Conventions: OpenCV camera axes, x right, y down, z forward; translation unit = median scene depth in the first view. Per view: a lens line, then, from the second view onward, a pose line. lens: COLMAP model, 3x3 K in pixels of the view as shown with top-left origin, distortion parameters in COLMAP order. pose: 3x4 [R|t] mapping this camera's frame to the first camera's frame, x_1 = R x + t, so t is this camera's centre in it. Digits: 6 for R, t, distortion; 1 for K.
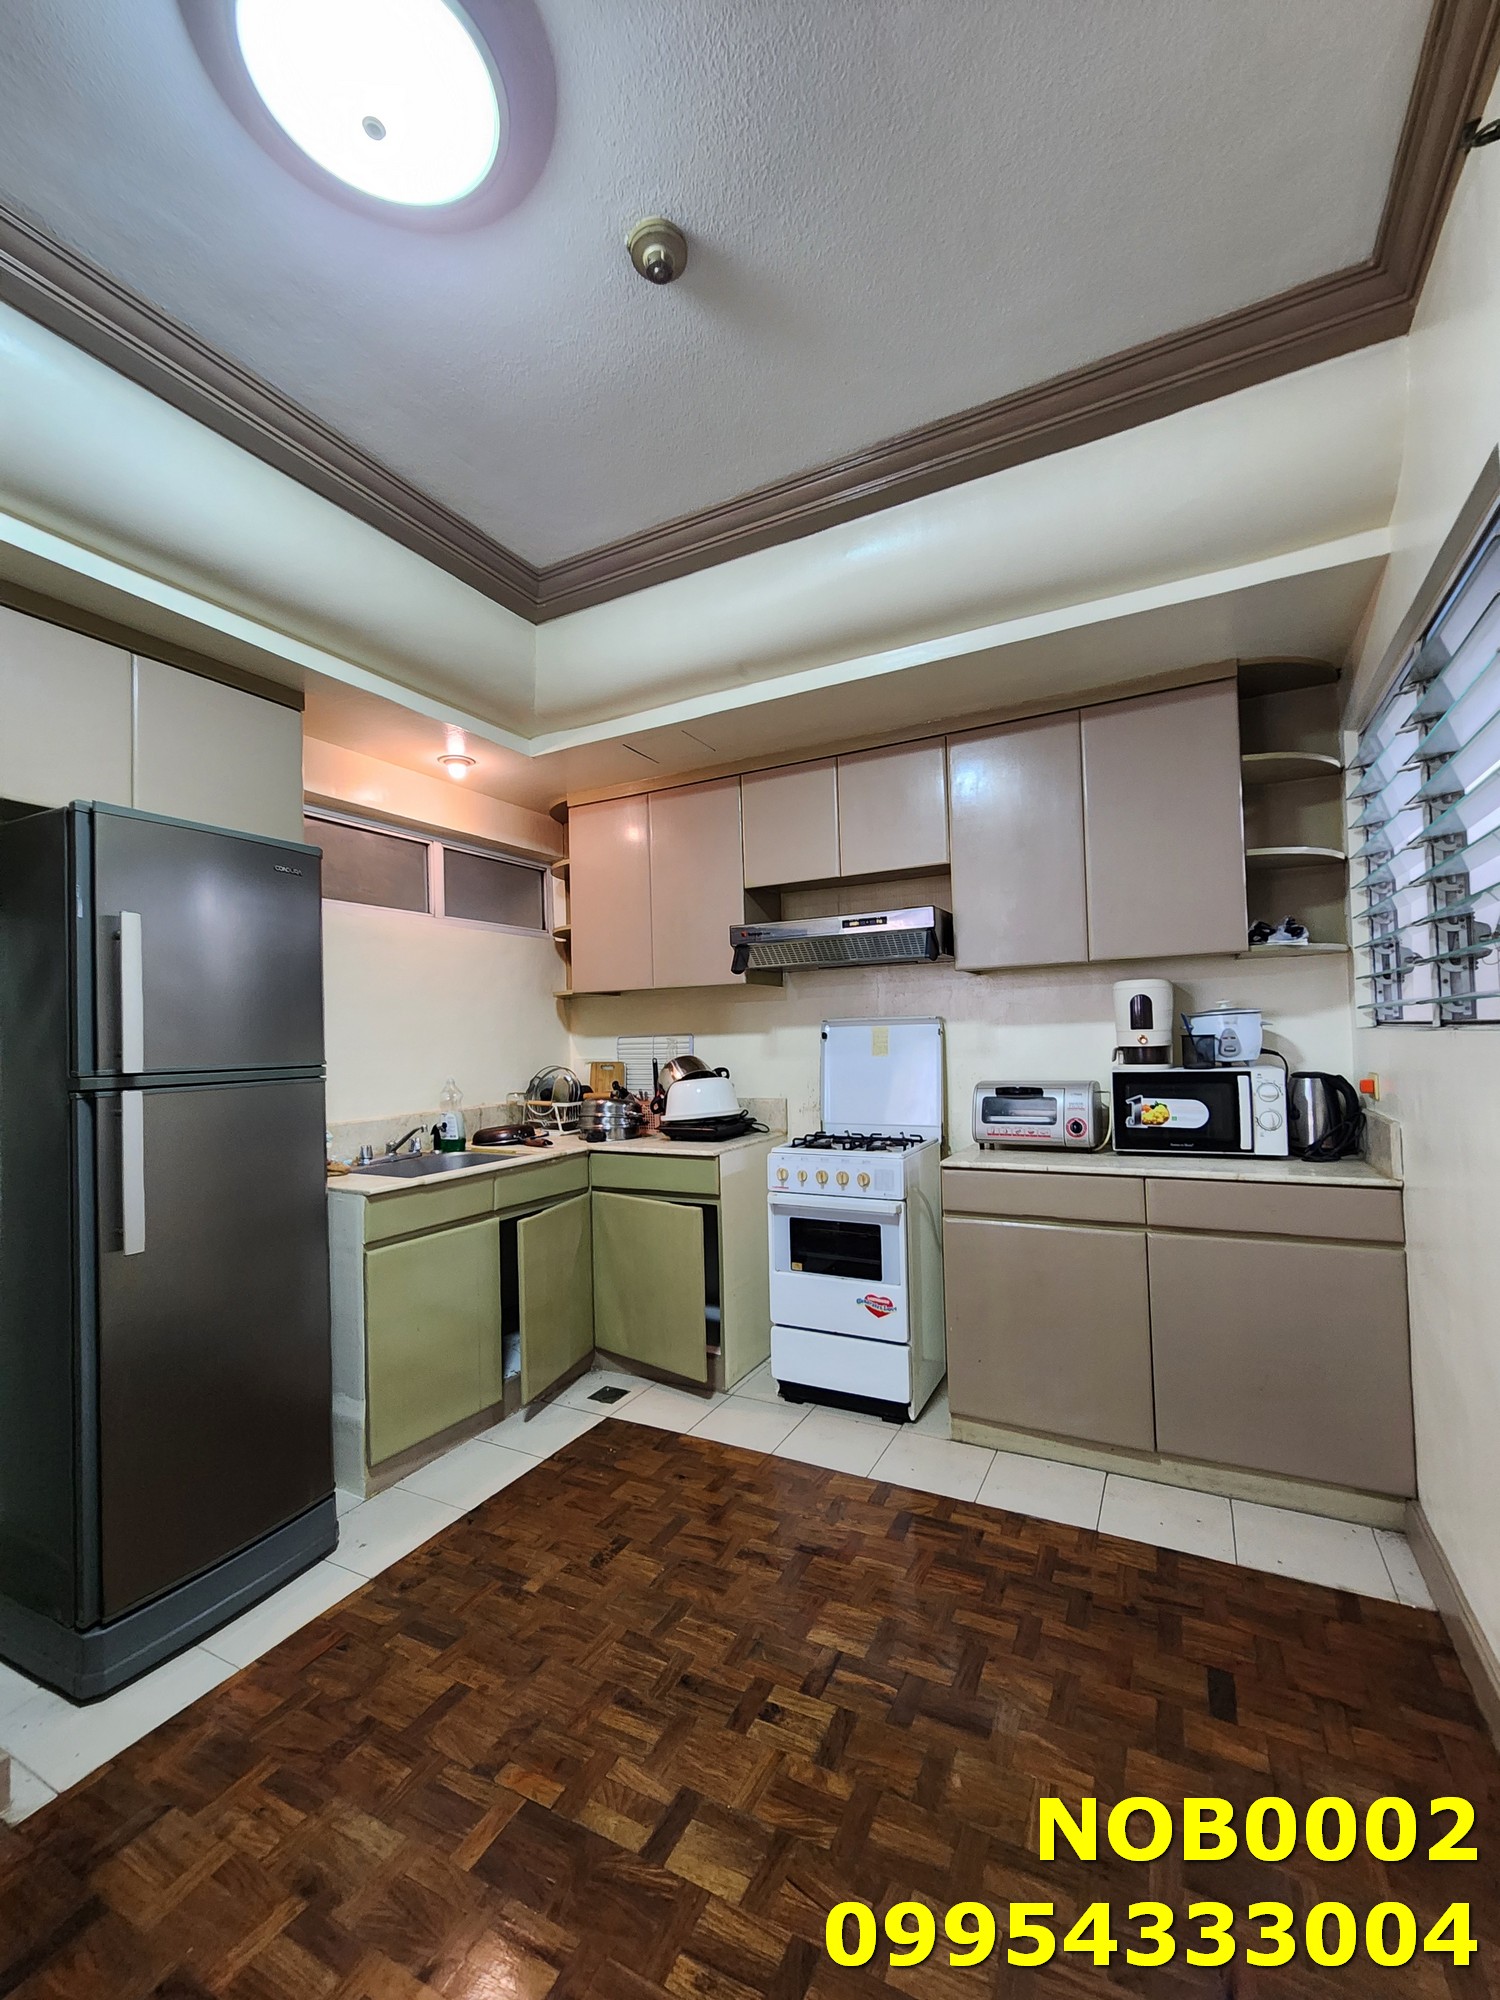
lens RADIAL K [[820.9, 0, 750.3], [0, 820.9, 1014.9], [0, 0, 1]] dist [0.003509, -0.000055]
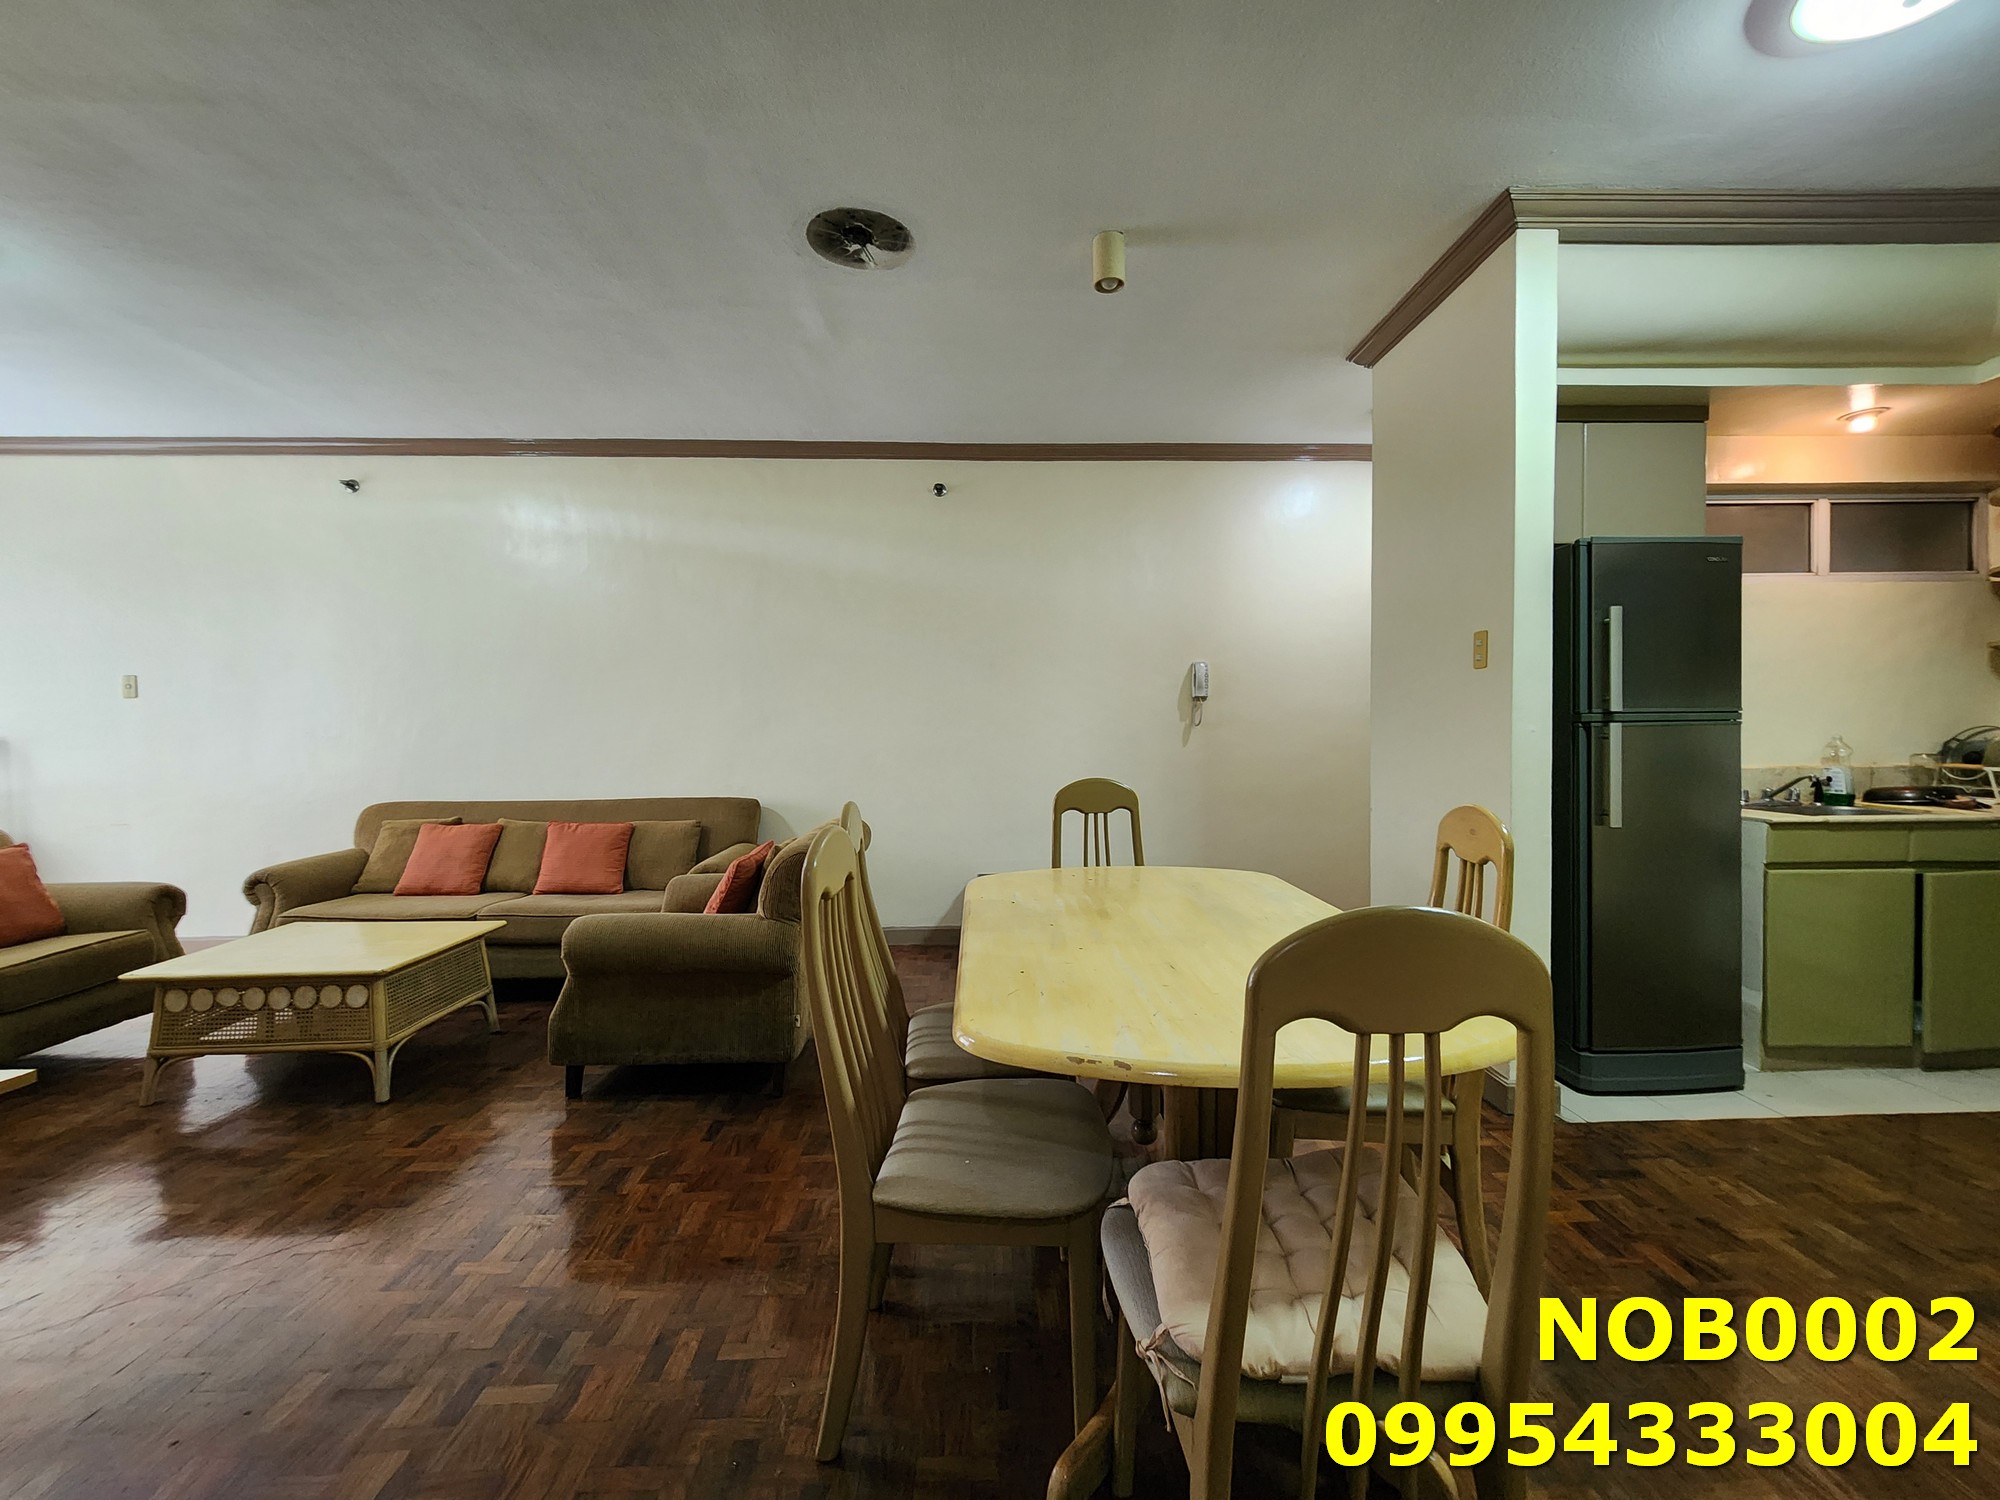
lens RADIAL K [[820.9, 0, 1017.8], [0, 820.9, 748.5], [0, 0, 1]] dist [0.003509, -0.000055]
pose [[0.495993, 0.043139, -0.867254, 0.019581], [0.020252, 0.997919, 0.061221, 0.013874], [0.868090, -0.047929, 0.494087, -0.447563]]
